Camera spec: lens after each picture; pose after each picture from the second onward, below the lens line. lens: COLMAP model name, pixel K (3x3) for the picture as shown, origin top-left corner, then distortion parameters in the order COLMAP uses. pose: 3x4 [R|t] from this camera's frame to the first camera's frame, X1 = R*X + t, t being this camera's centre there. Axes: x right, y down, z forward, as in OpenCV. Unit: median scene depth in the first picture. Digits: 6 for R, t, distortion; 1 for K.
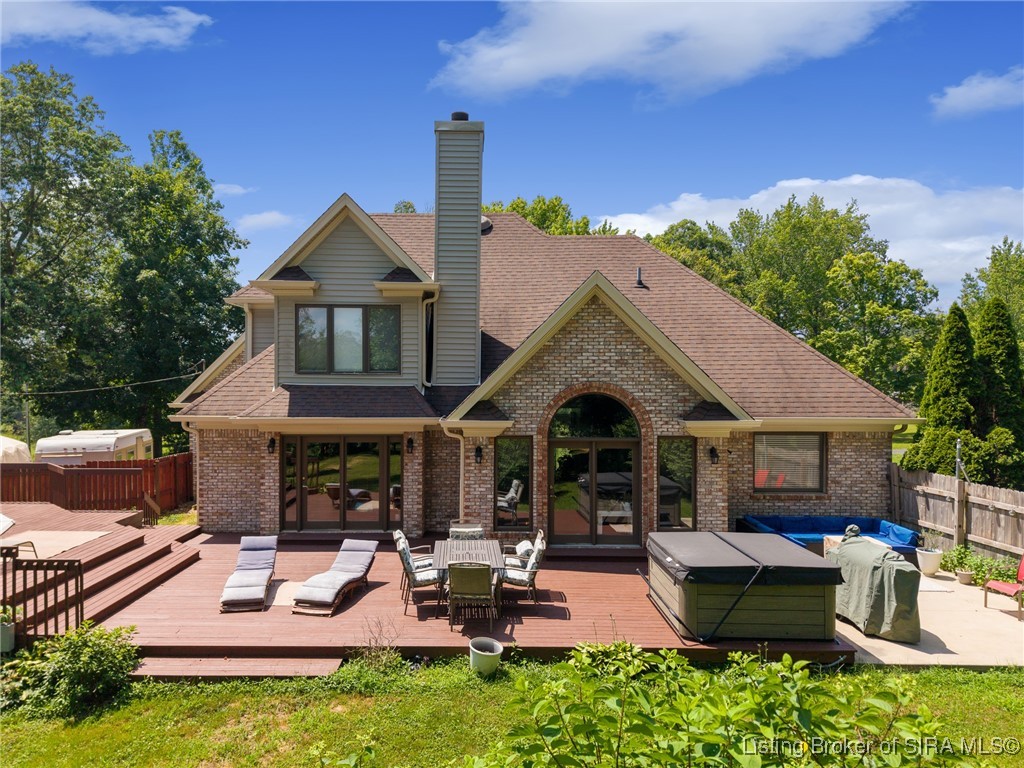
lens RADIAL K [[718.1, 0, 512.0], [0, 718.1, 384.0], [0, 0, 1]] dist [0.000574, 0.004140]
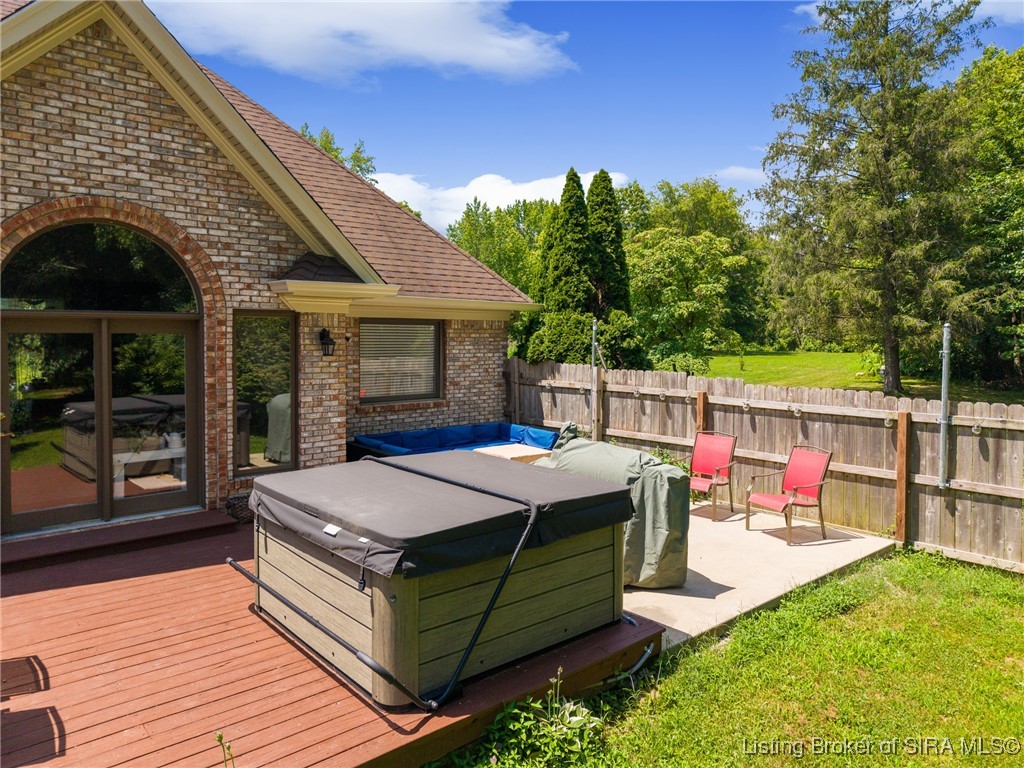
lens RADIAL K [[694.7, 0, 514.1], [0, 694.7, 344.9], [0, 0, 1]] dist [0.005636, -0.000877]
pose [[0.777784, -0.021165, 0.628175, 0.028992], [0.005293, 0.999618, 0.027126, 0.085226], [-0.628509, -0.017773, 0.777599, 0.424468]]
